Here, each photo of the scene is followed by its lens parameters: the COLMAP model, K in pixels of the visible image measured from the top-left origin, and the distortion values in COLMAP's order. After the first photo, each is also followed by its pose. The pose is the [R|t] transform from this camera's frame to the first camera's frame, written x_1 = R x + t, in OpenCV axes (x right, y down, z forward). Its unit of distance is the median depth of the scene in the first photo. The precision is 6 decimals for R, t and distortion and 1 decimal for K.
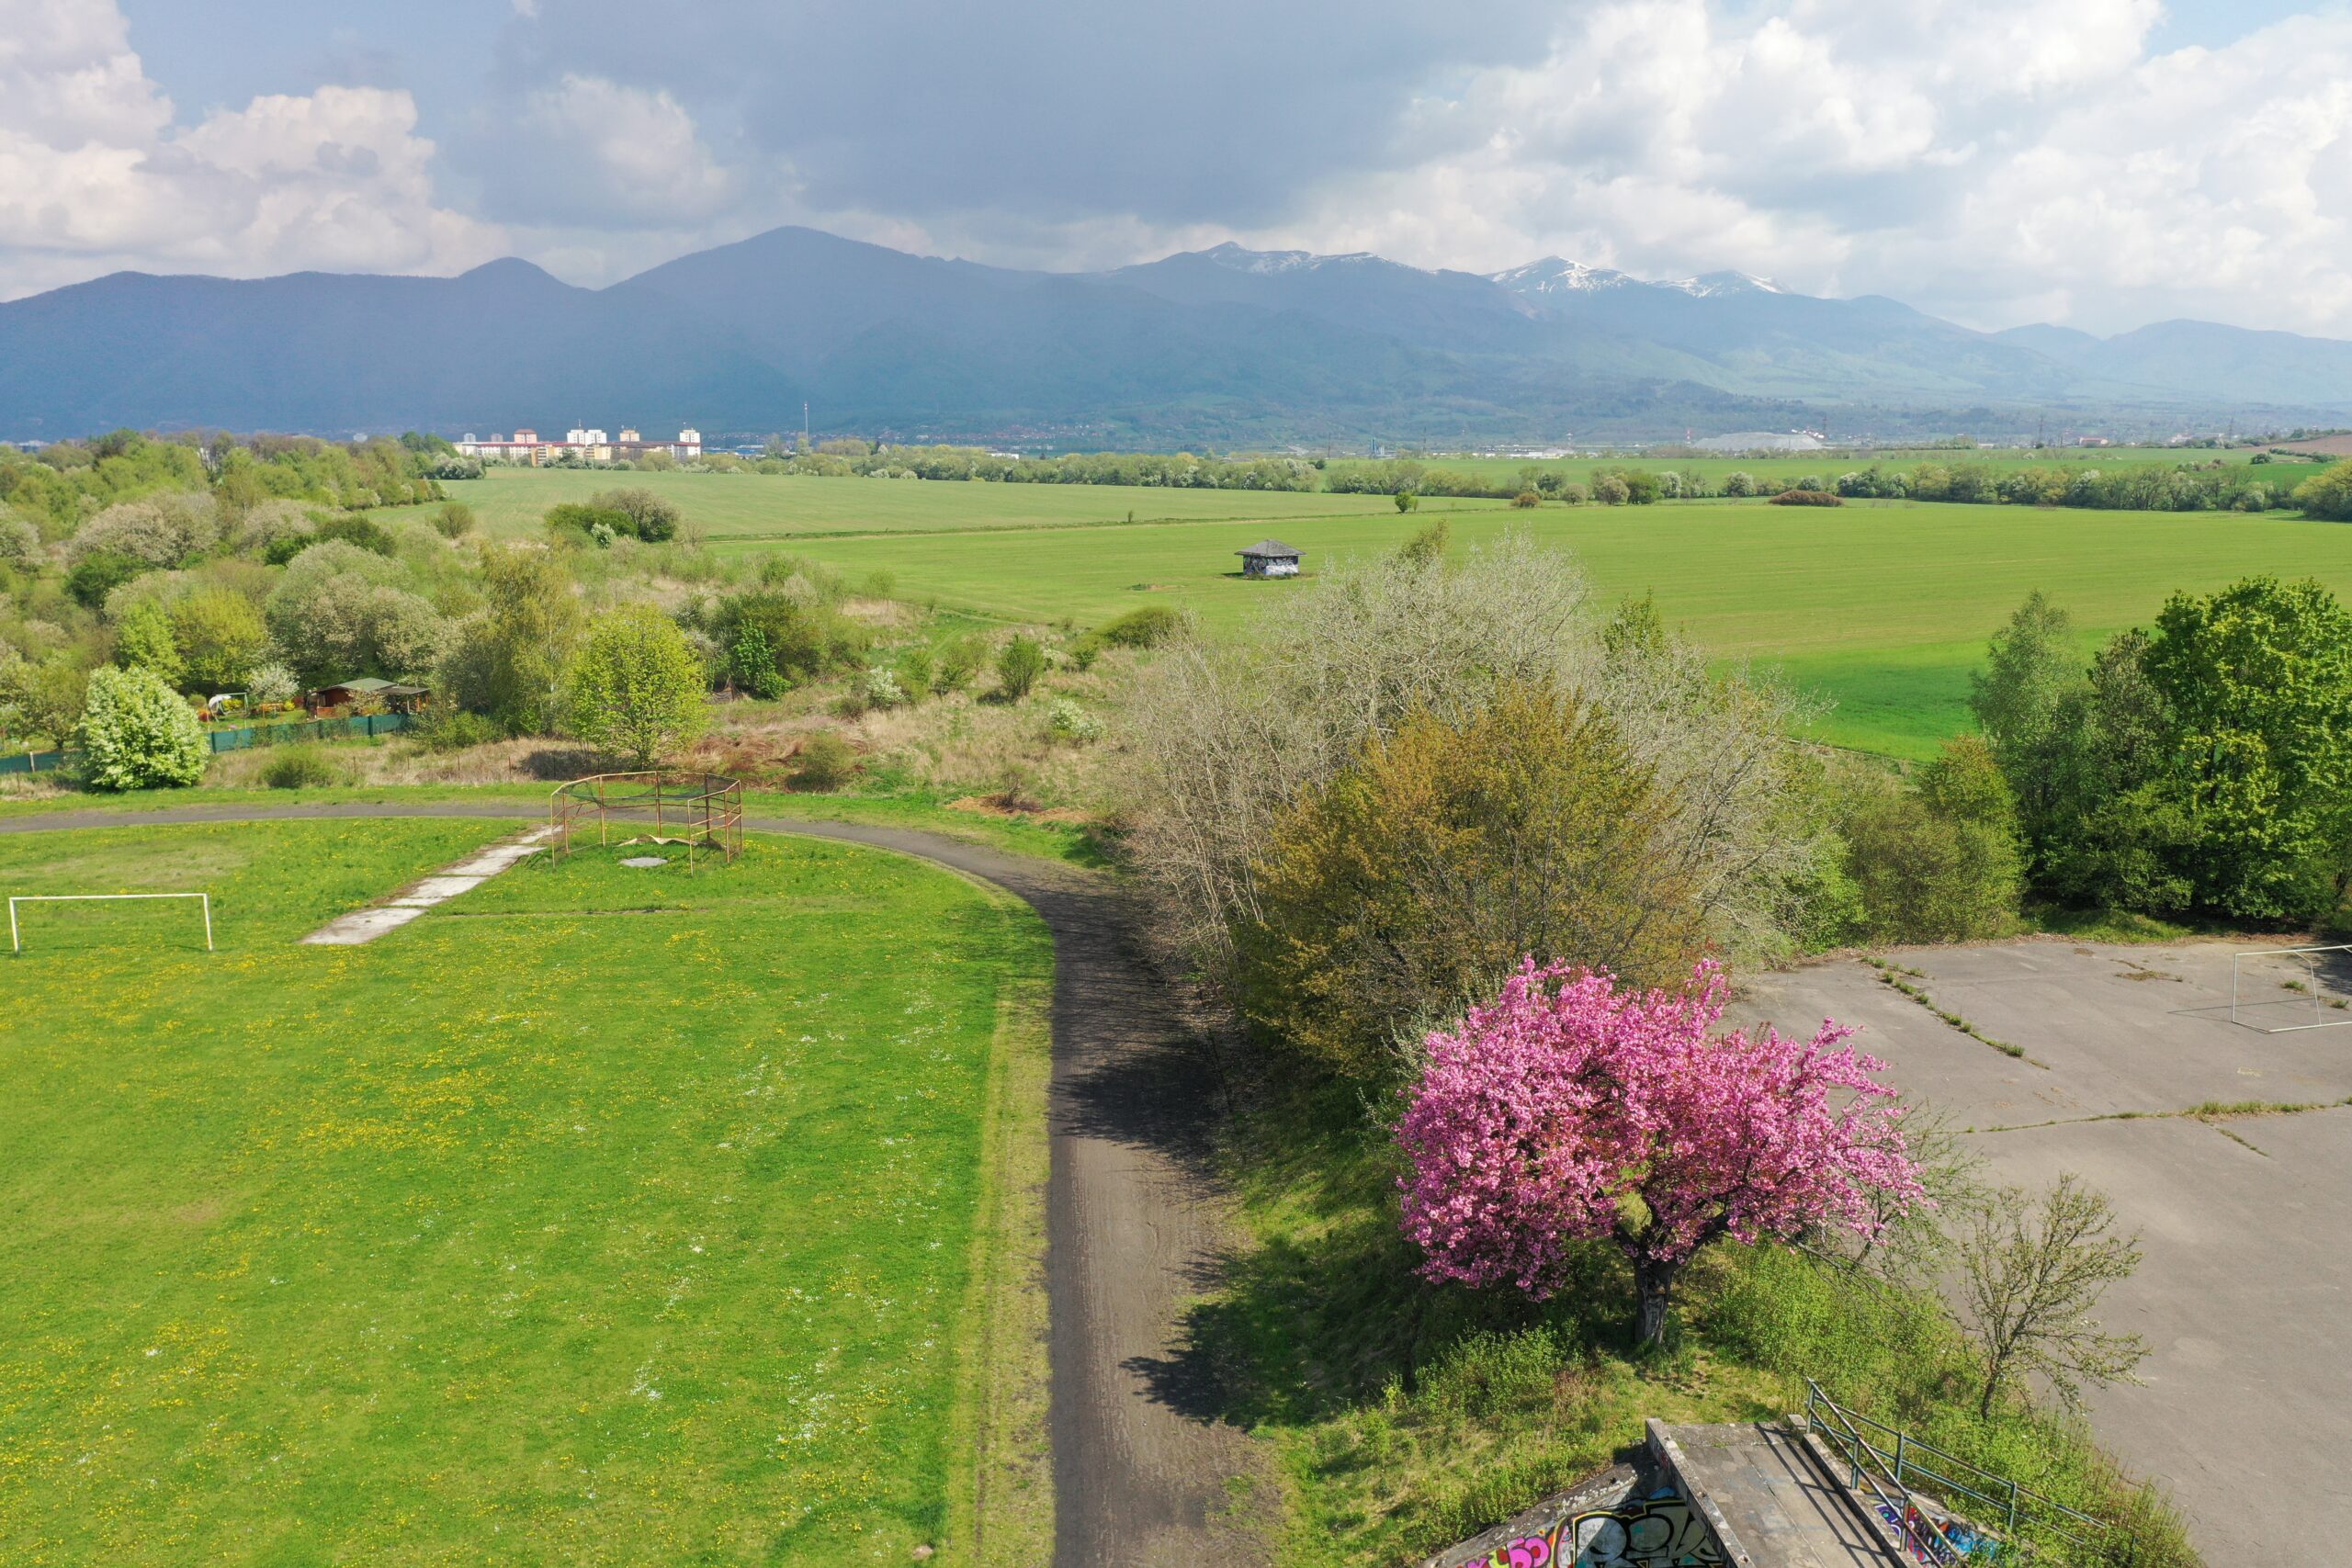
lens RADIAL K [[1873.8, 0, 1174.5], [0, 1873.8, 769.2], [0, 0, 1]] dist [0.015546, -0.000925]
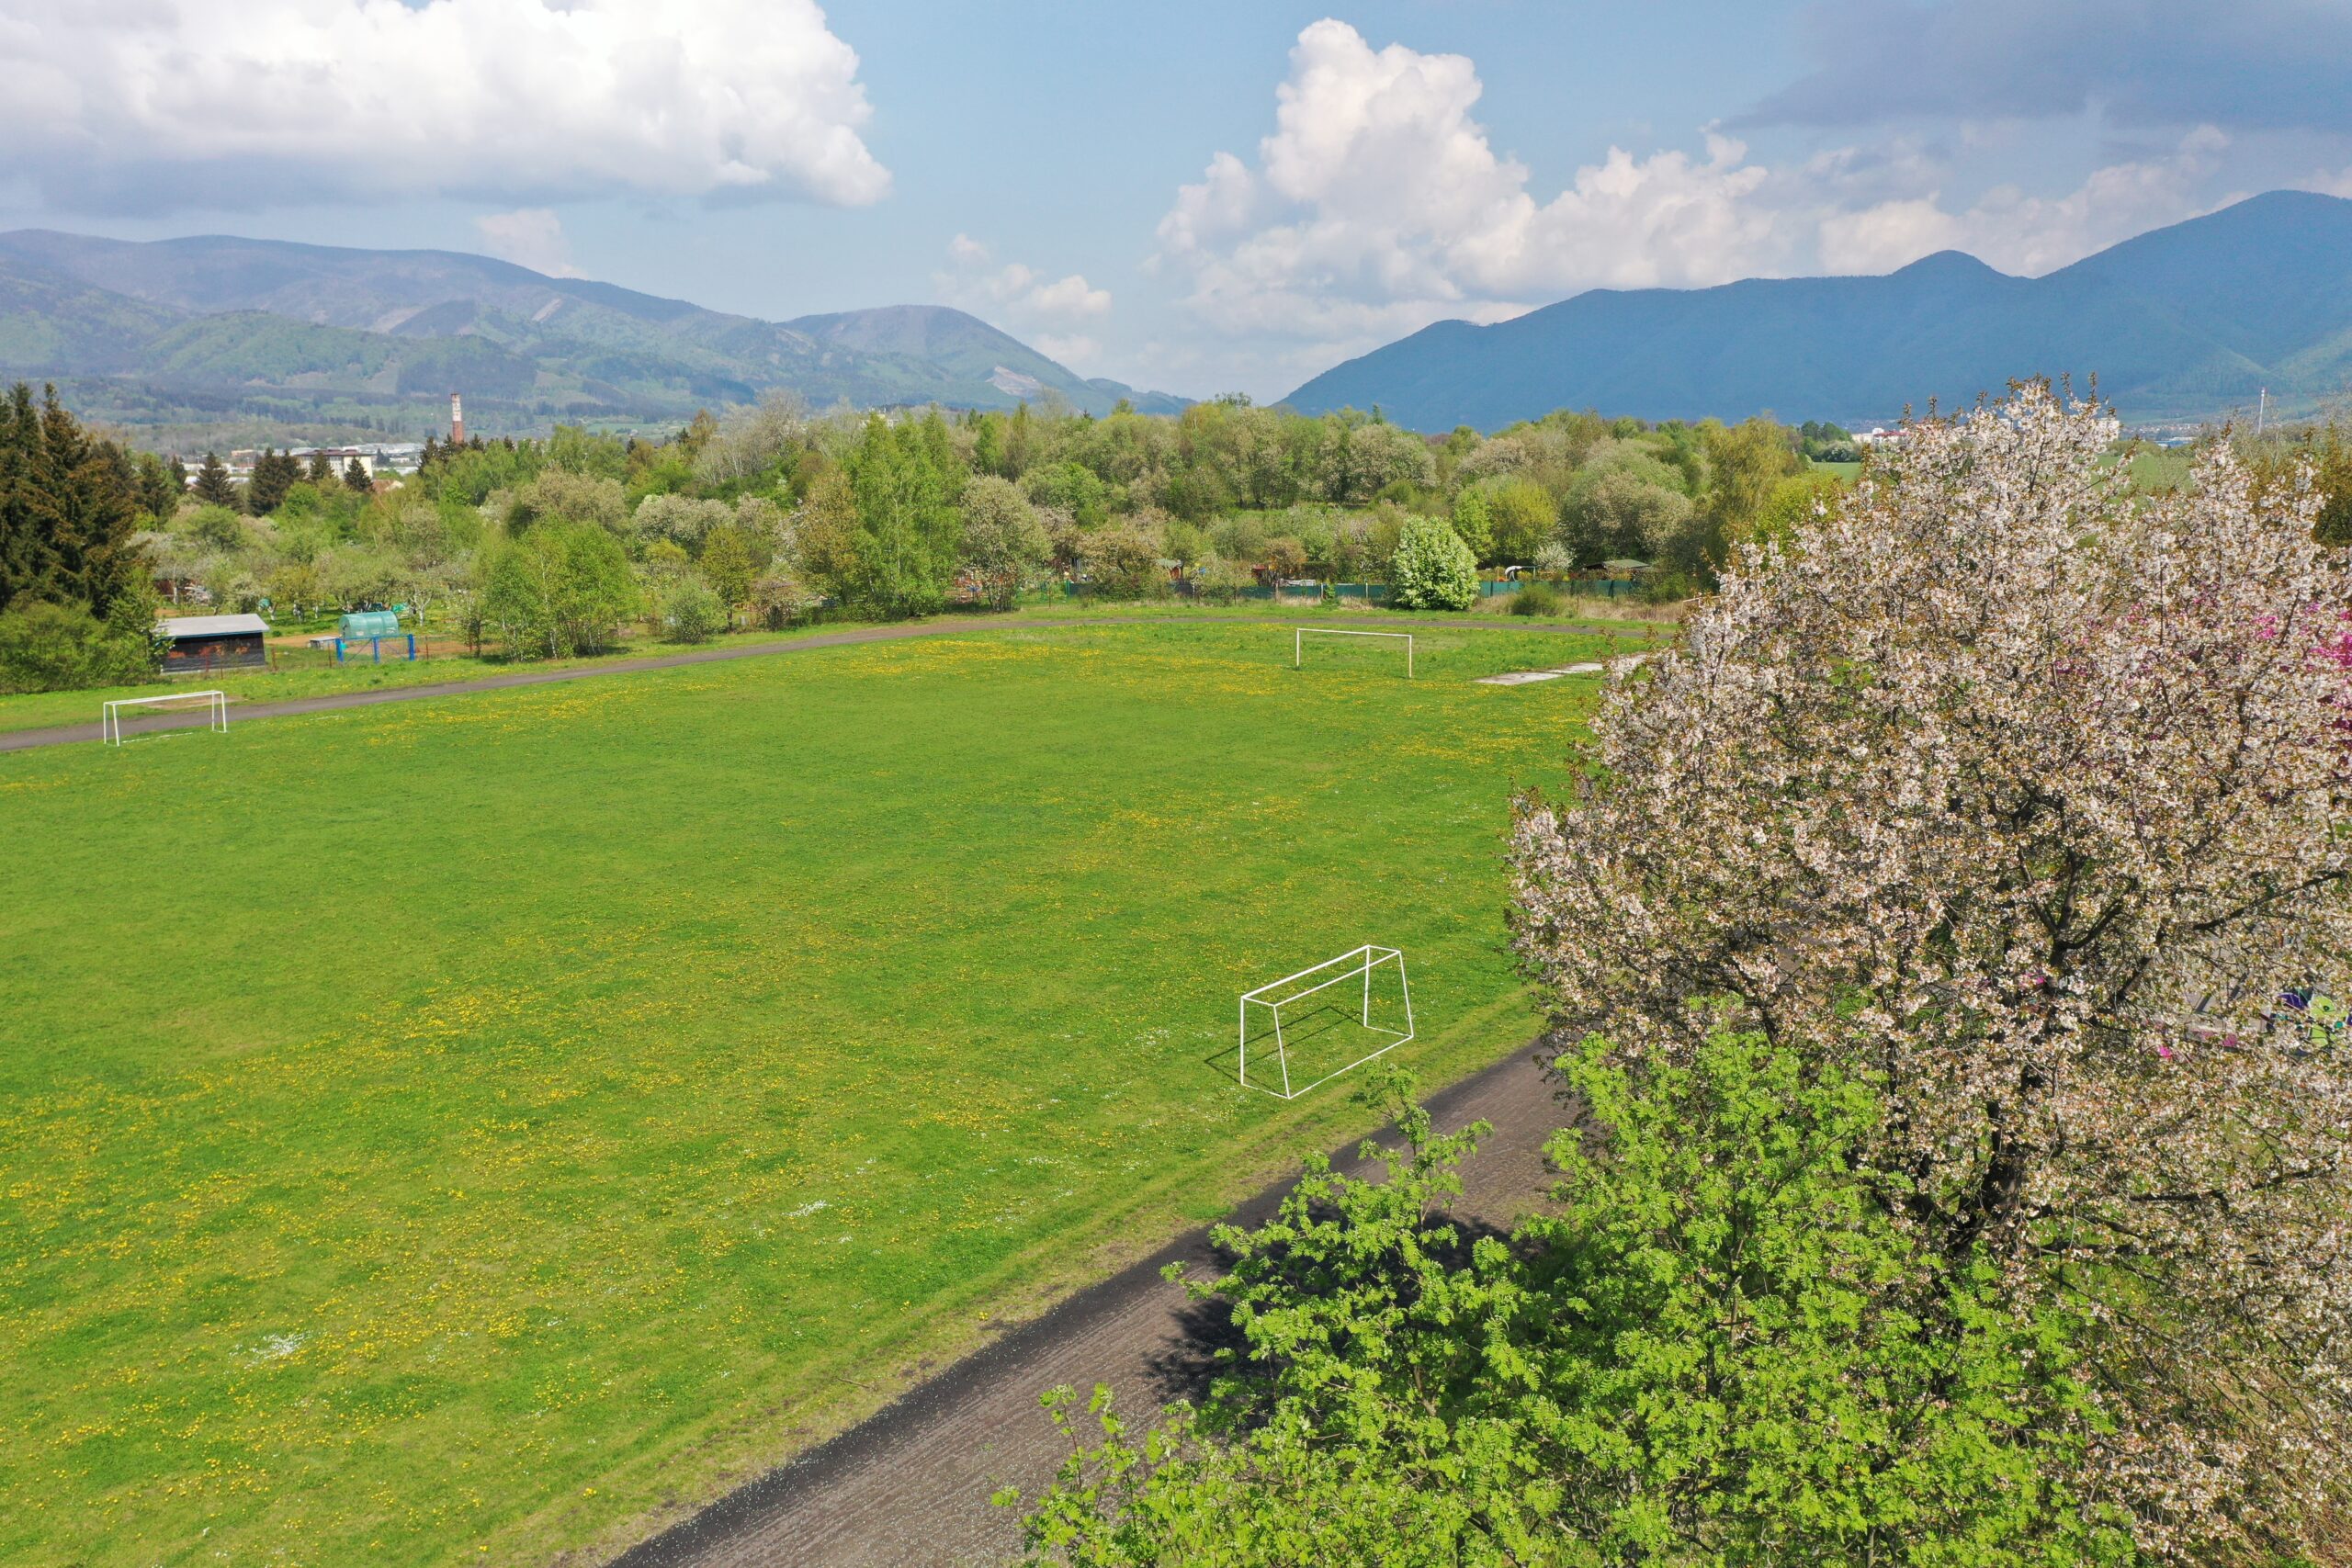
lens RADIAL K [[1873.8, 0, 1181.8], [0, 1873.8, 787.8], [0, 0, 1]] dist [0.015546, -0.000925]
pose [[0.759689, 0.111630, -0.640633, 0.137175], [-0.104577, 0.993305, 0.049072, 0.068890], [0.641822, 0.029716, 0.766278, -0.088477]]
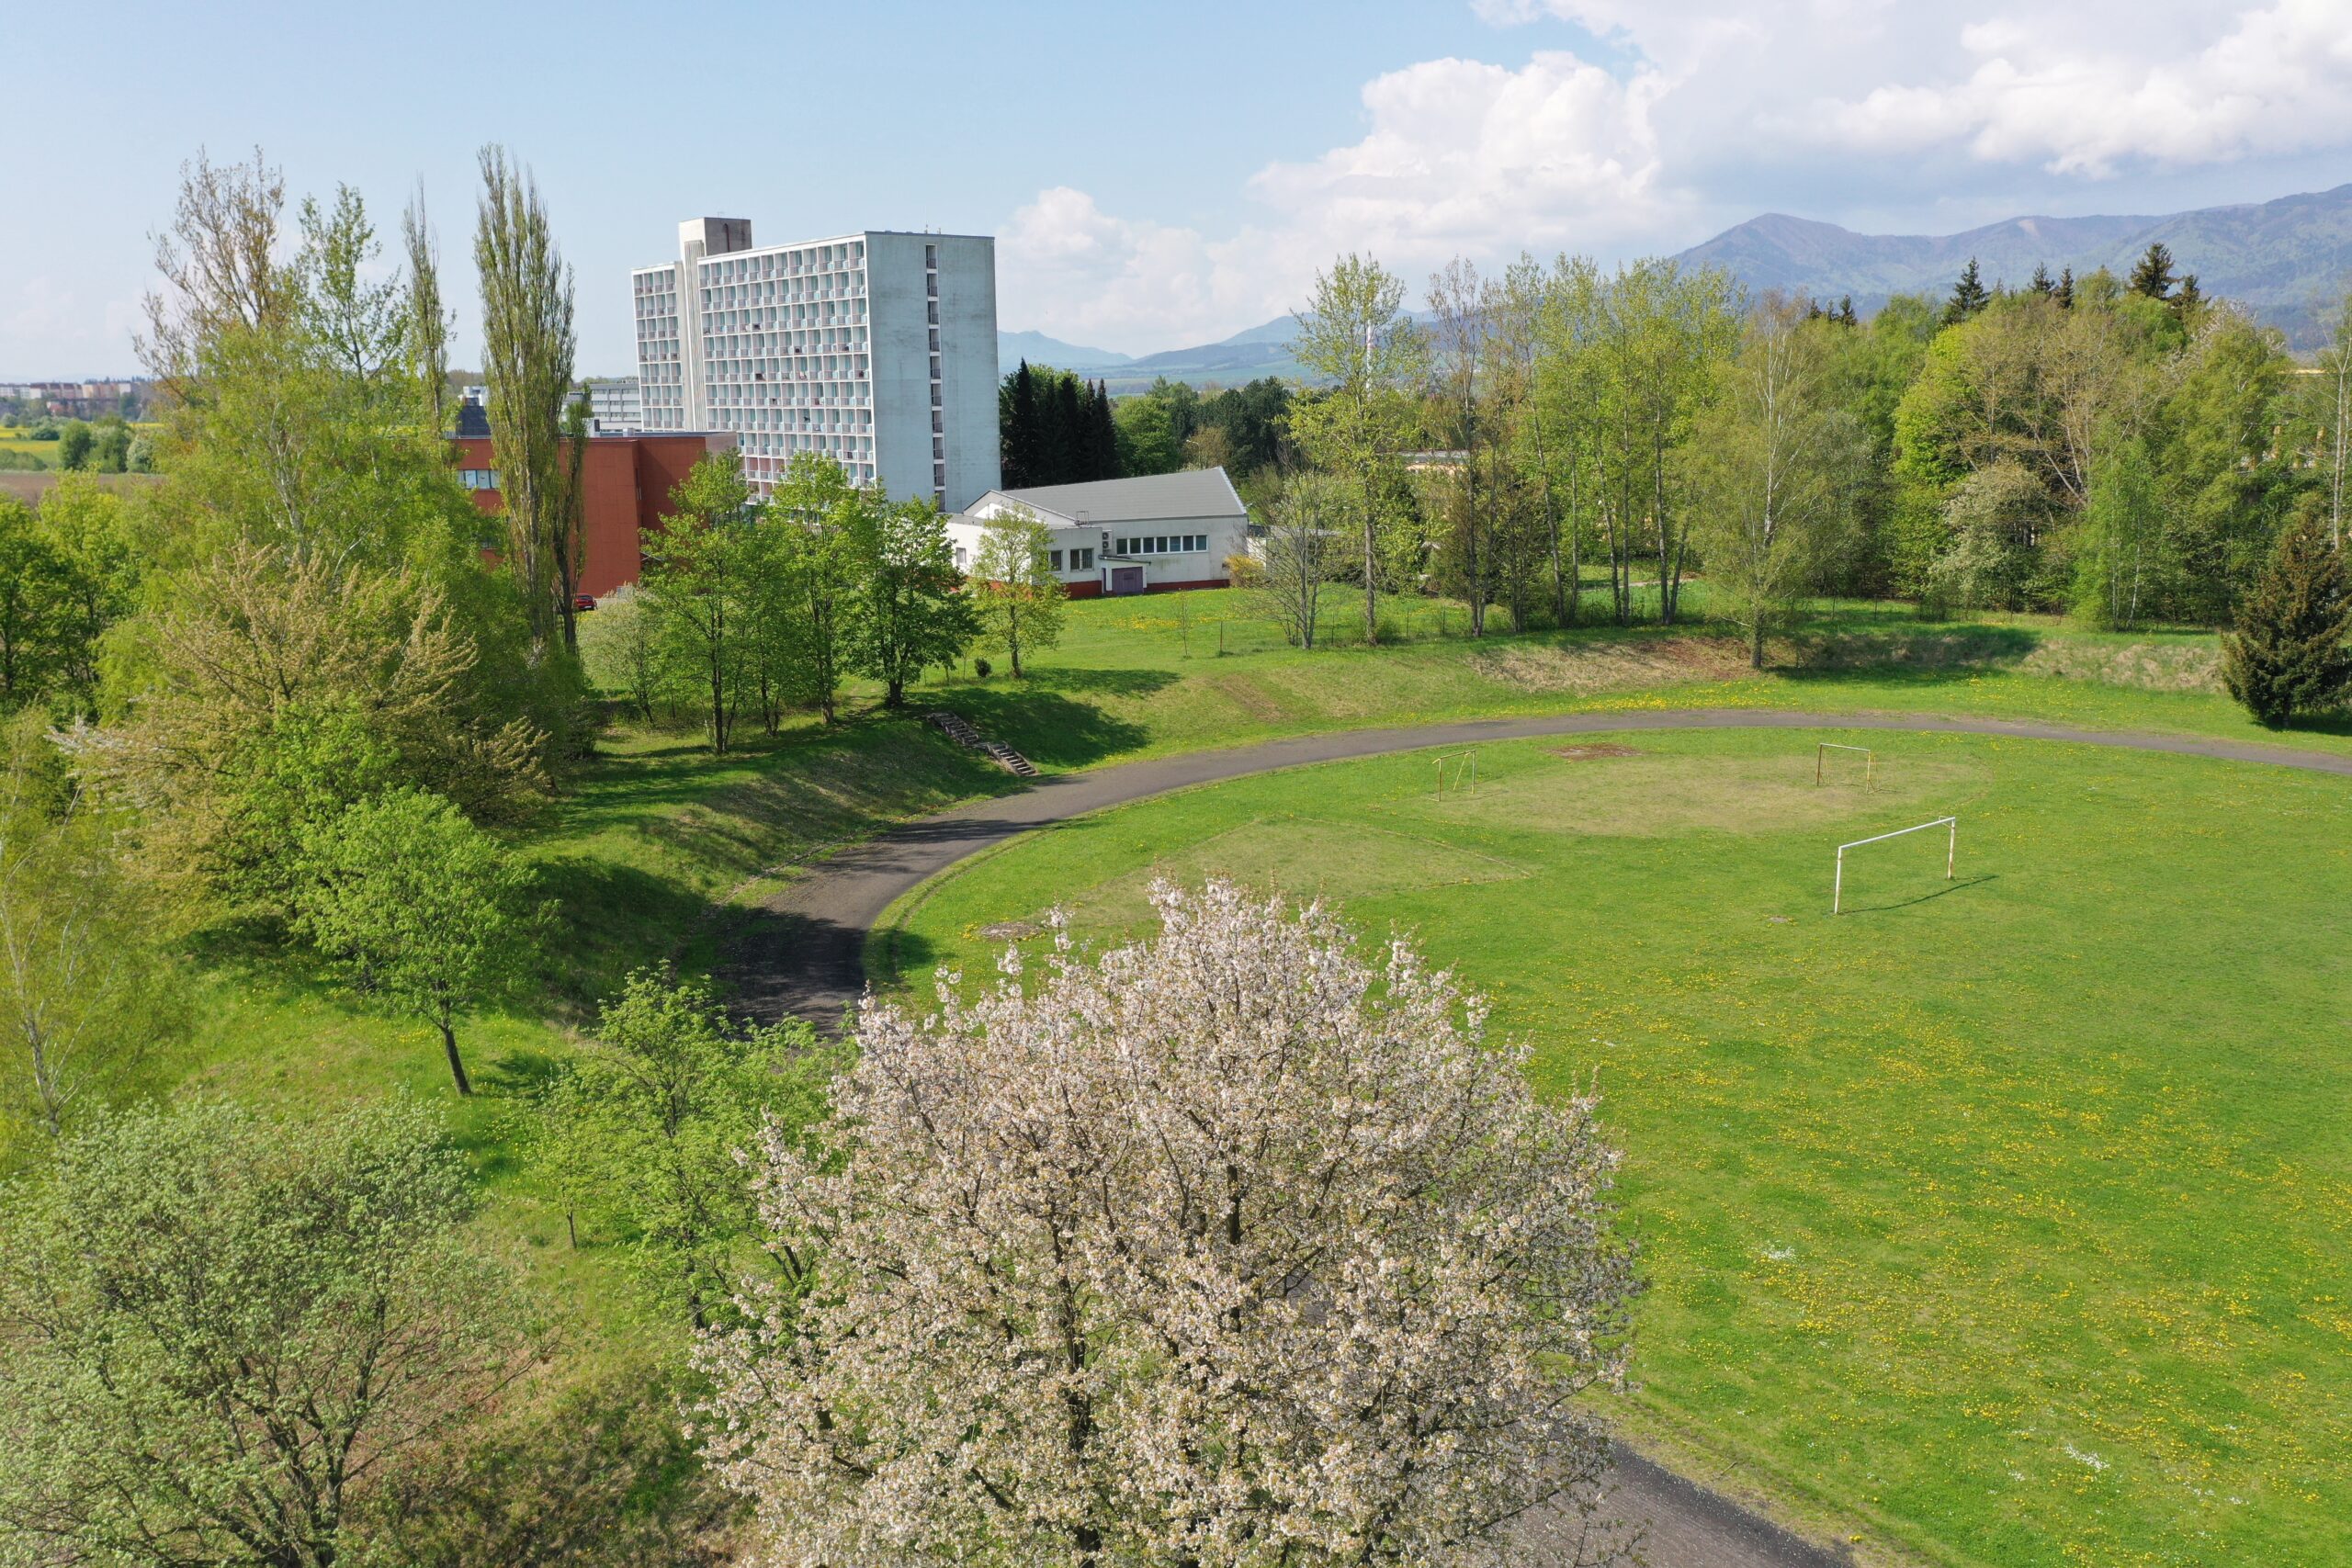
lens RADIAL K [[1873.8, 0, 1181.7], [0, 1873.8, 789.2], [0, 0, 1]] dist [0.015546, -0.000925]
pose [[-0.827799, 0.122066, -0.547585, 0.171092], [-0.092246, 0.933145, 0.347464, -0.014430], [0.553390, 0.338143, -0.761196, 0.157895]]
